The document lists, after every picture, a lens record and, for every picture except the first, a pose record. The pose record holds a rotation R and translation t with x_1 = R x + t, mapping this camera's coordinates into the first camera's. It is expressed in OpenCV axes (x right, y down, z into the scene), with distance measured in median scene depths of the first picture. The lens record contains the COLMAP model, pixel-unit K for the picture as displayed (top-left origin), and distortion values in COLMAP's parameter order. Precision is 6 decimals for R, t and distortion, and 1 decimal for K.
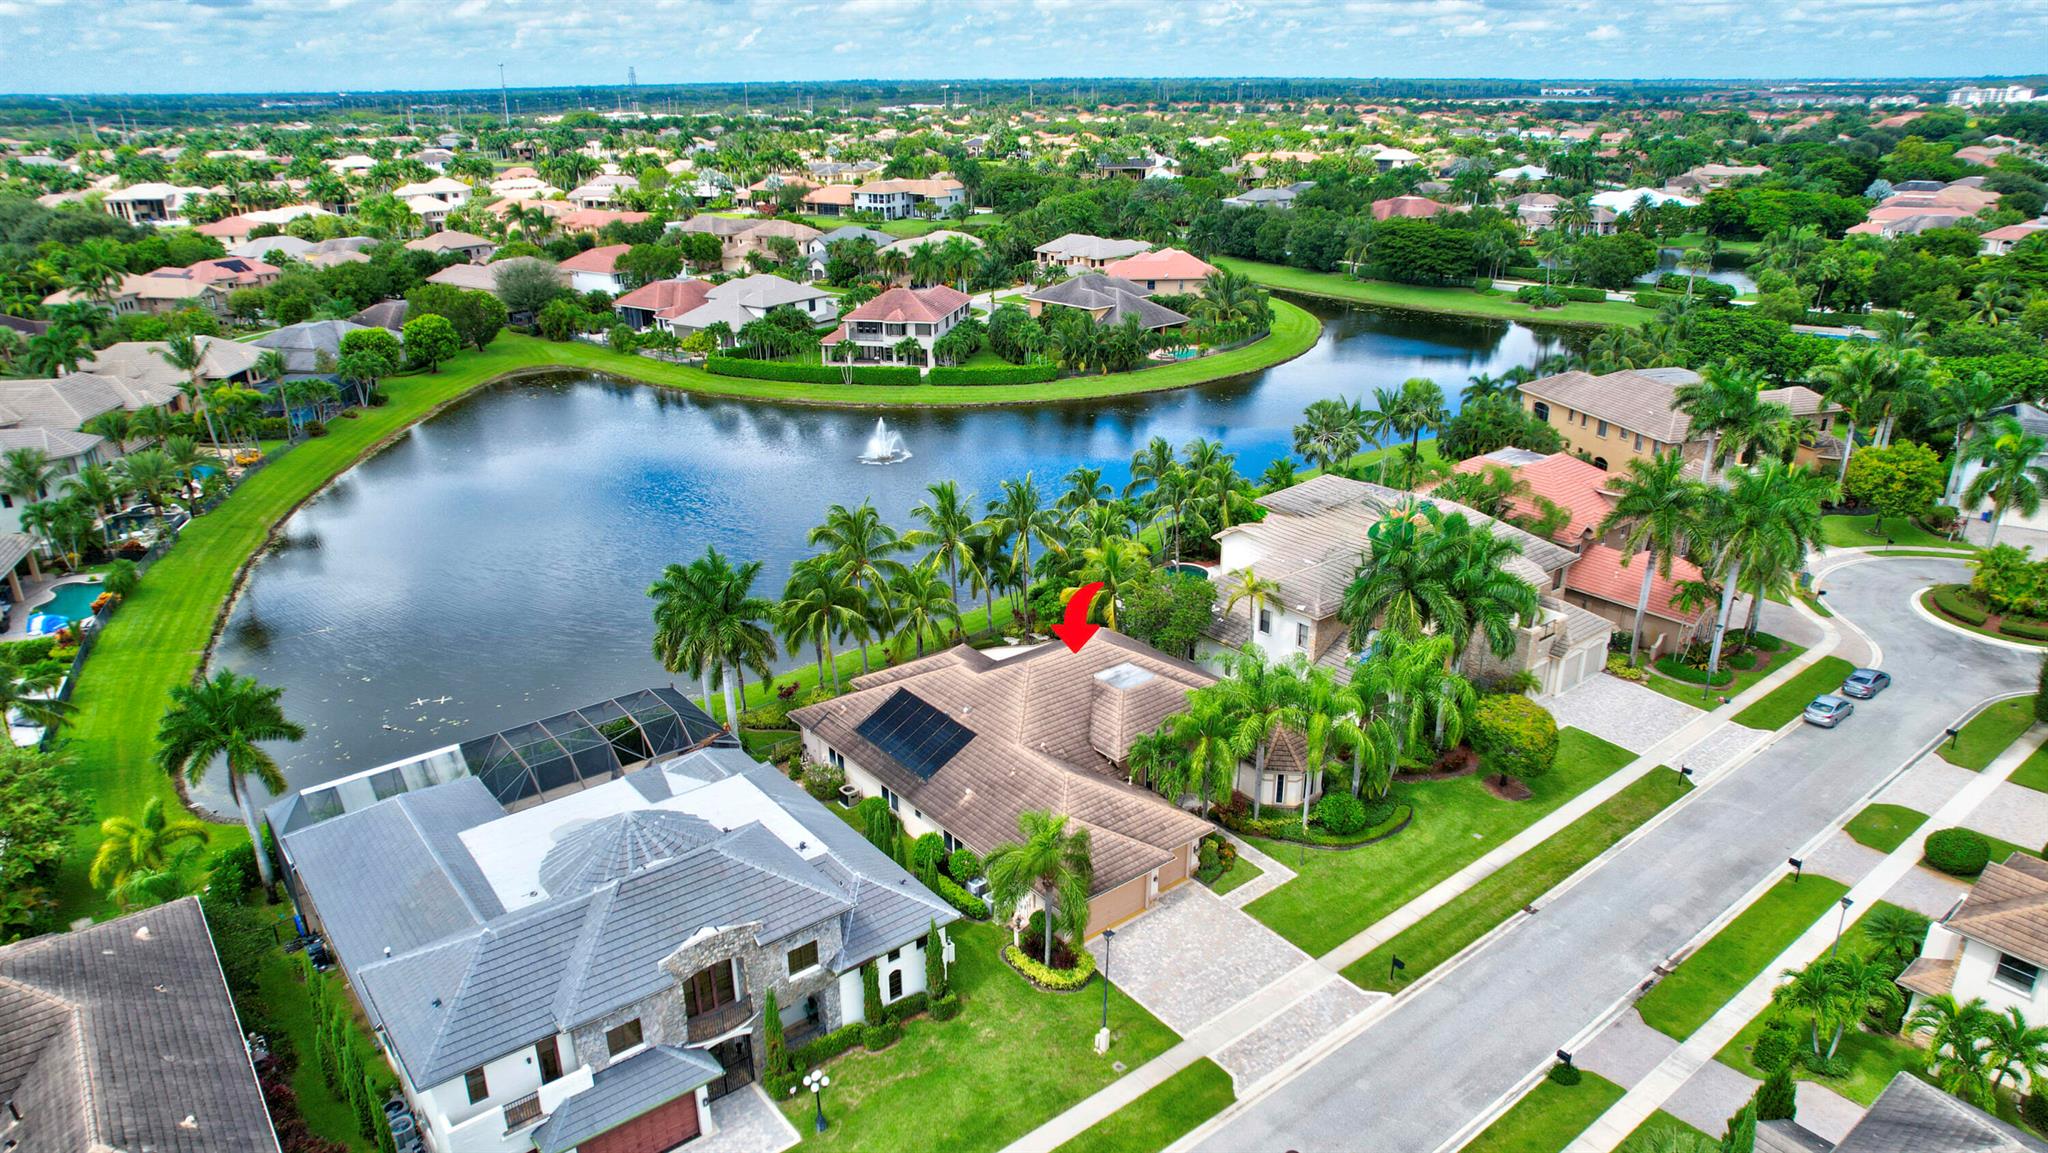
lens RADIAL K [[1310.5, 0, 1024.0], [0, 1310.5, 576.5], [0, 0, 1]] dist [-0.076146, 0.073056]
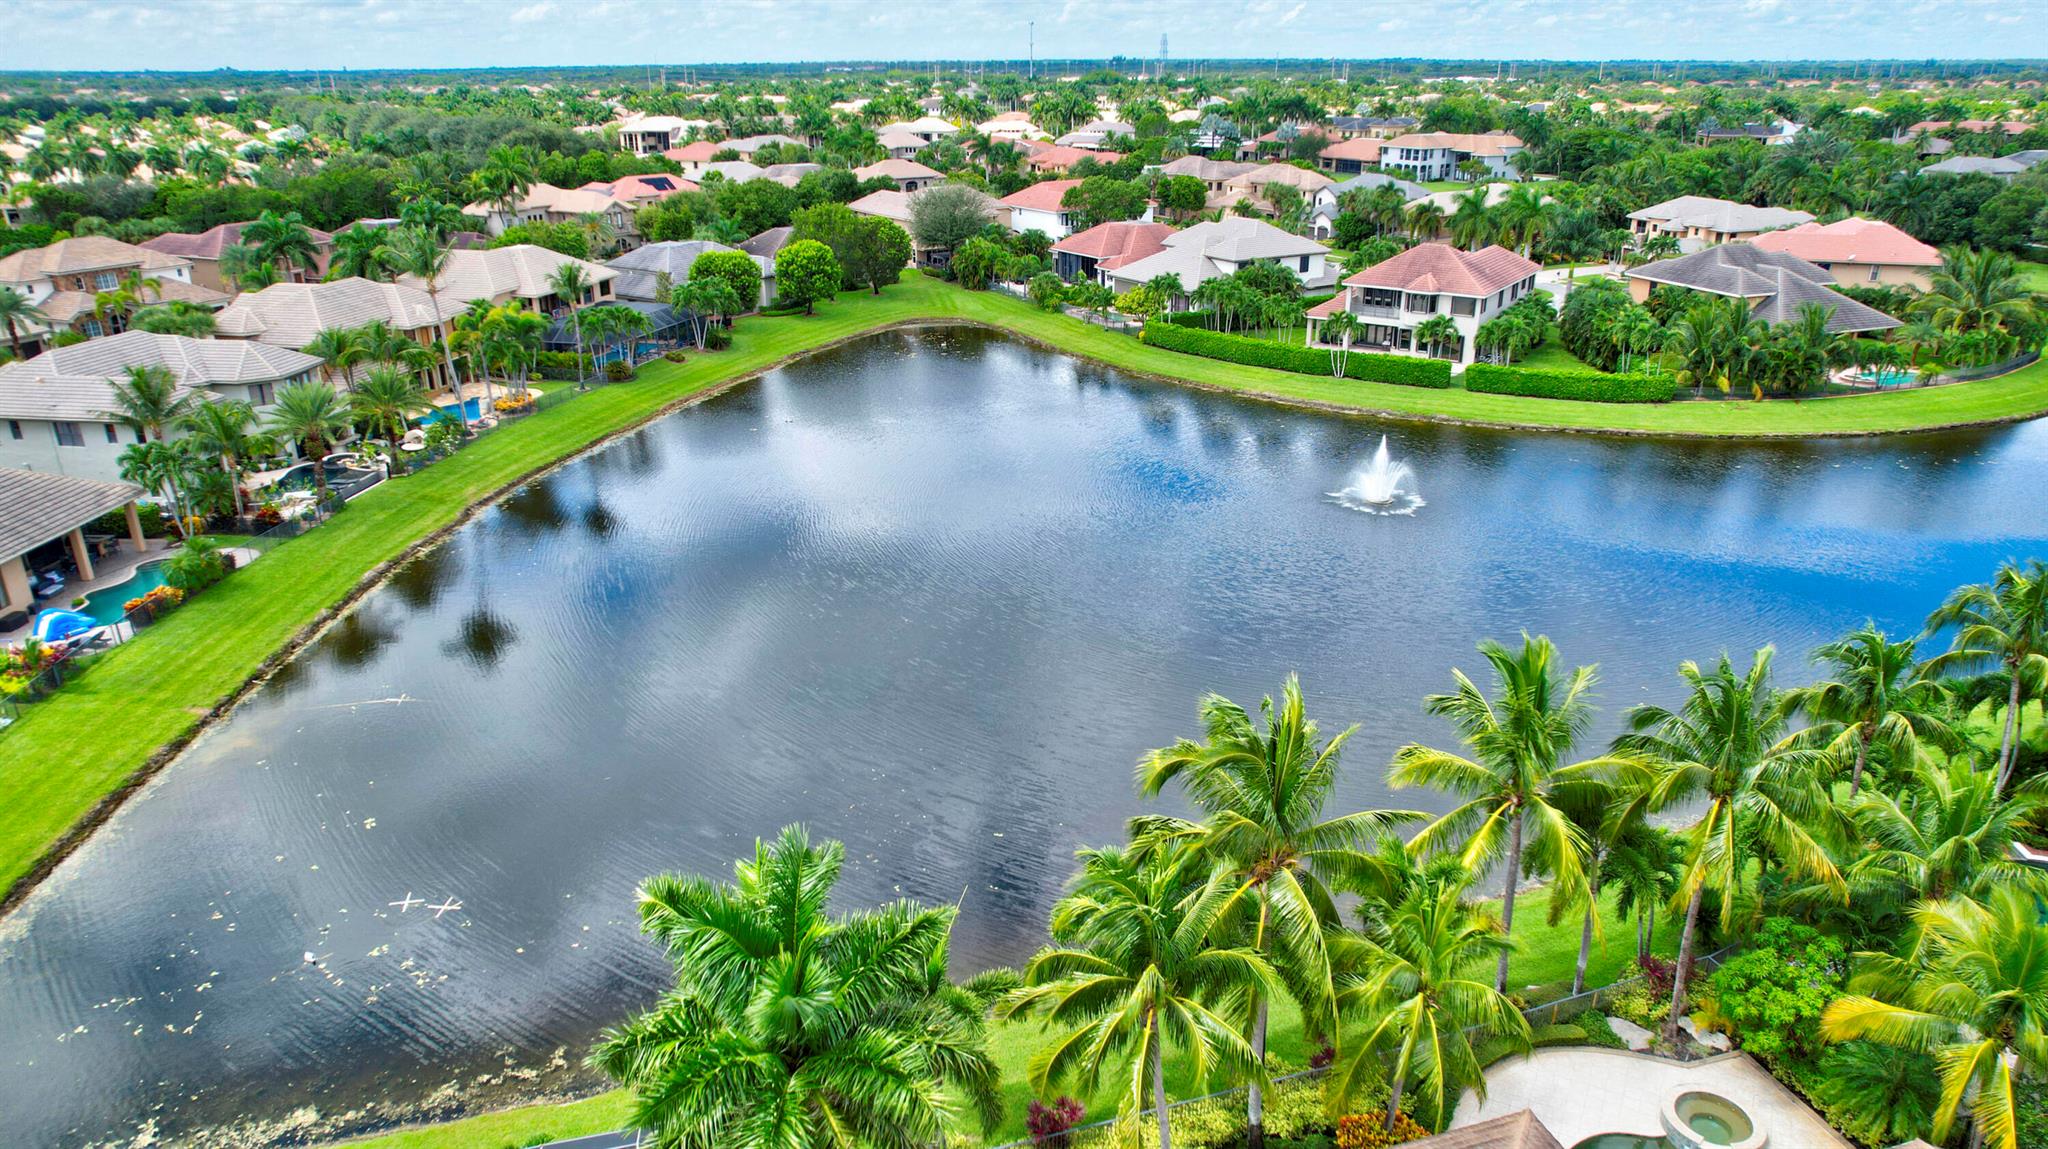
lens RADIAL K [[1352.3, 0, 1024.0], [0, 1352.3, 574.5], [0, 0, 1]] dist [-0.063918, 0.052371]
pose [[0.929968, 0.136068, -0.341534, -0.034694], [-0.135373, 0.990454, 0.025990, -0.042939], [0.341810, 0.022065, 0.939510, 0.296880]]
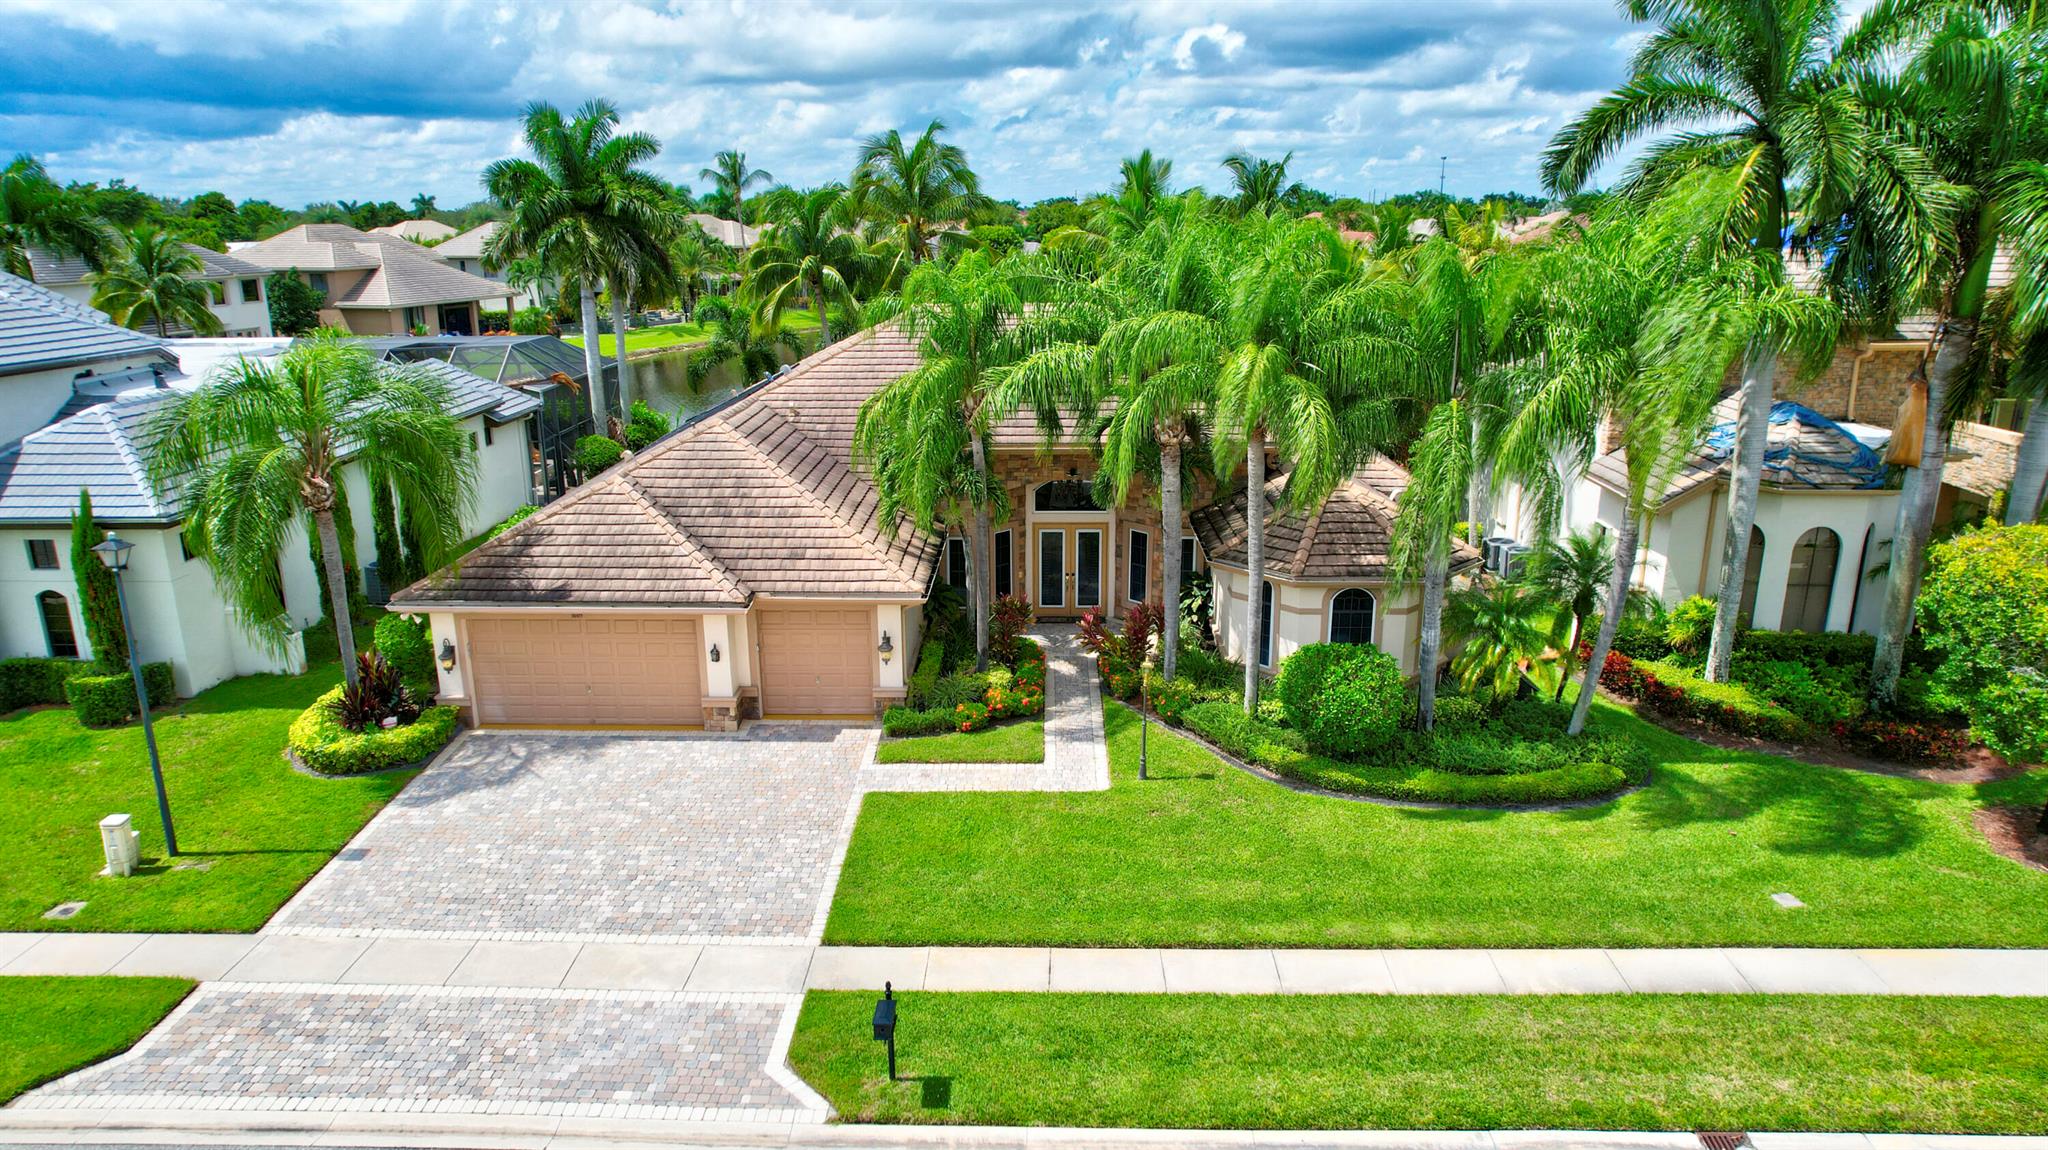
lens RADIAL K [[1310.5, 0, 1024.0], [0, 1310.5, 575.0], [0, 0, 1]] dist [-0.076146, 0.073056]
pose [[0.768909, 0.173214, -0.615447, 0.158808], [-0.229975, 0.973104, -0.013444, 0.071298], [0.596565, 0.151875, 0.788063, 0.273206]]
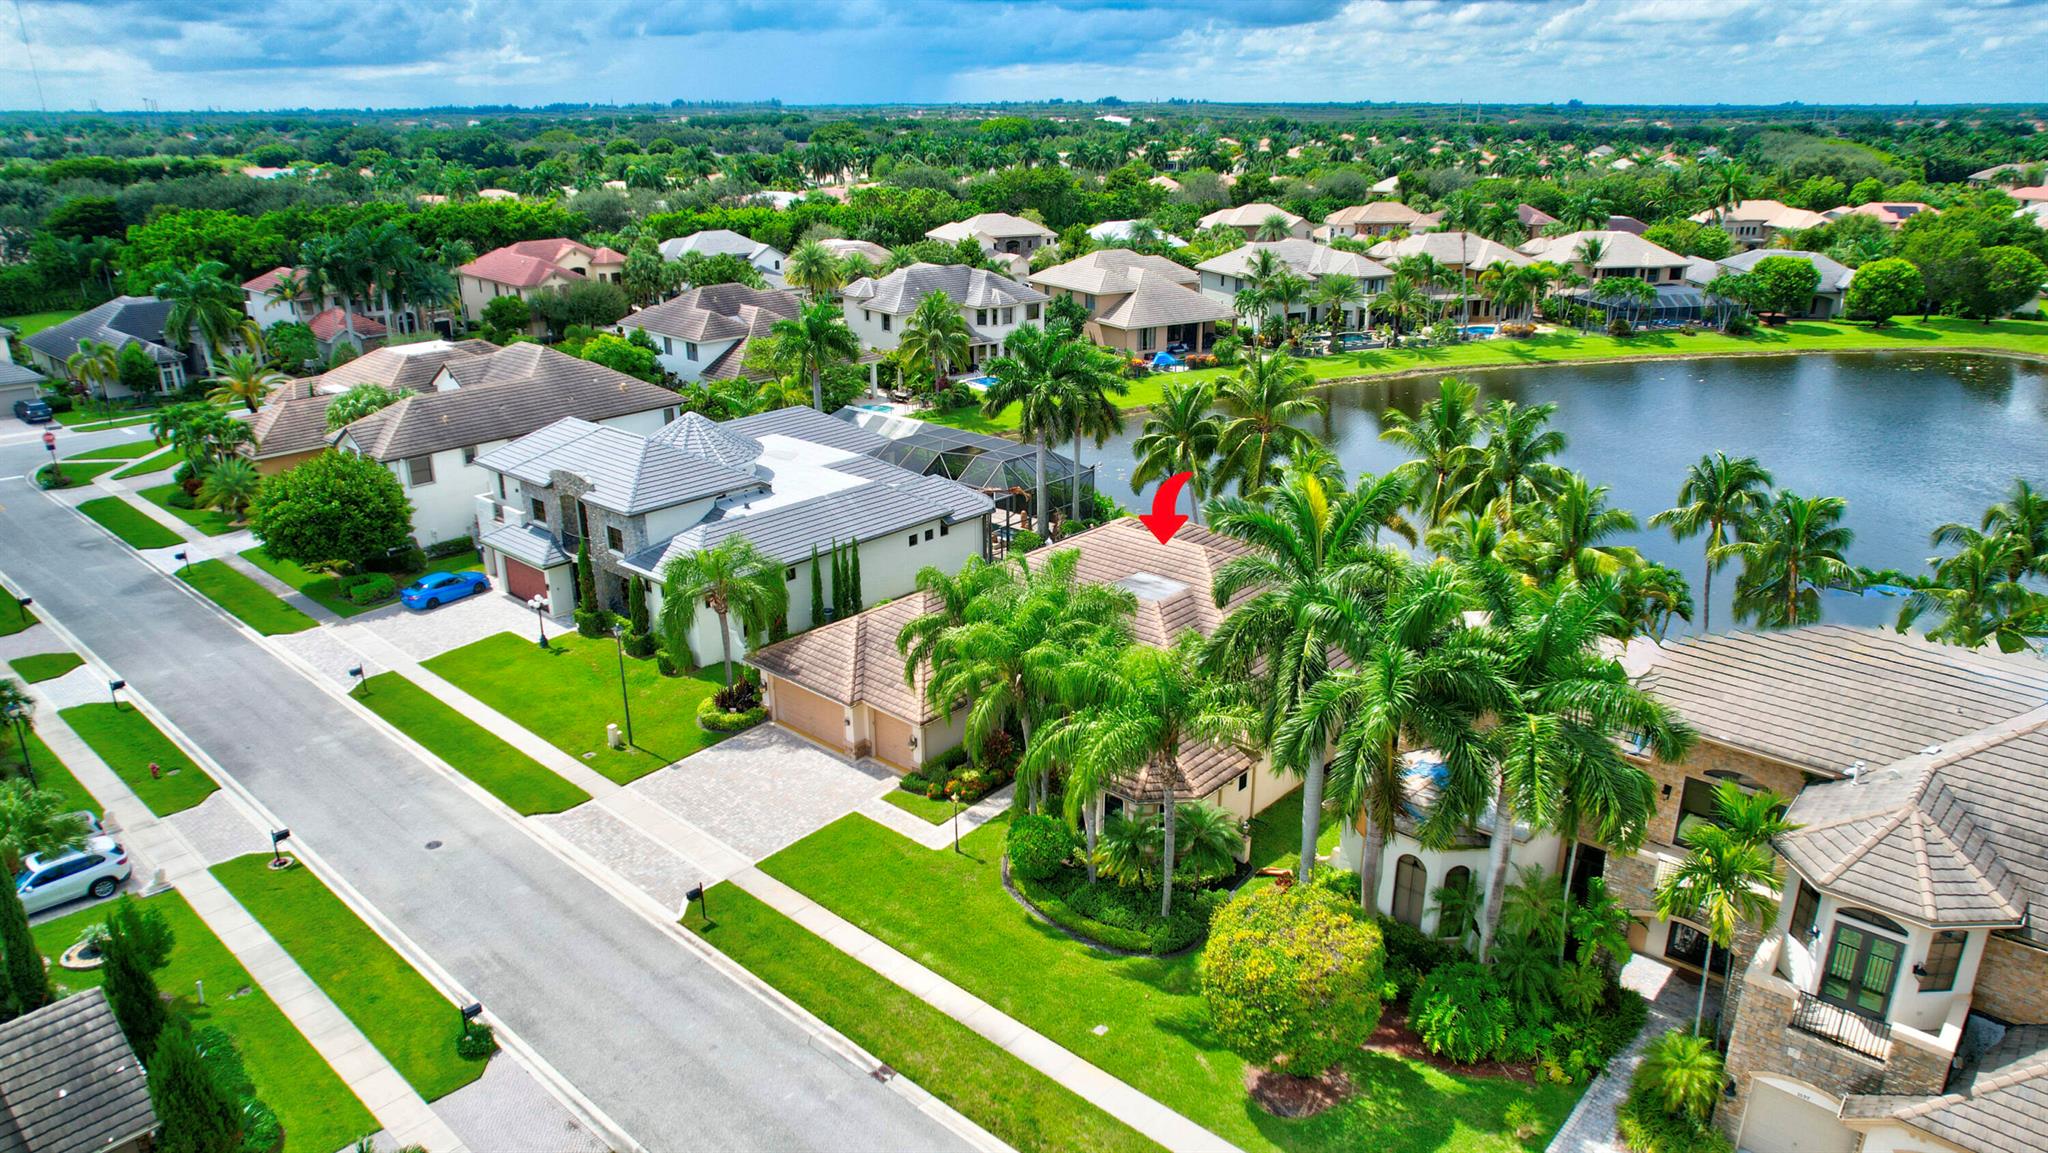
lens RADIAL K [[1340.0, 0, 1024.0], [0, 1340.0, 576.5], [0, 0, 1]] dist [-0.075725, 0.075409]
pose [[0.163559, 0.339937, -0.926116, 0.332388], [-0.352865, 0.896812, 0.266862, -0.046331], [0.921268, 0.283146, 0.266633, 0.317404]]
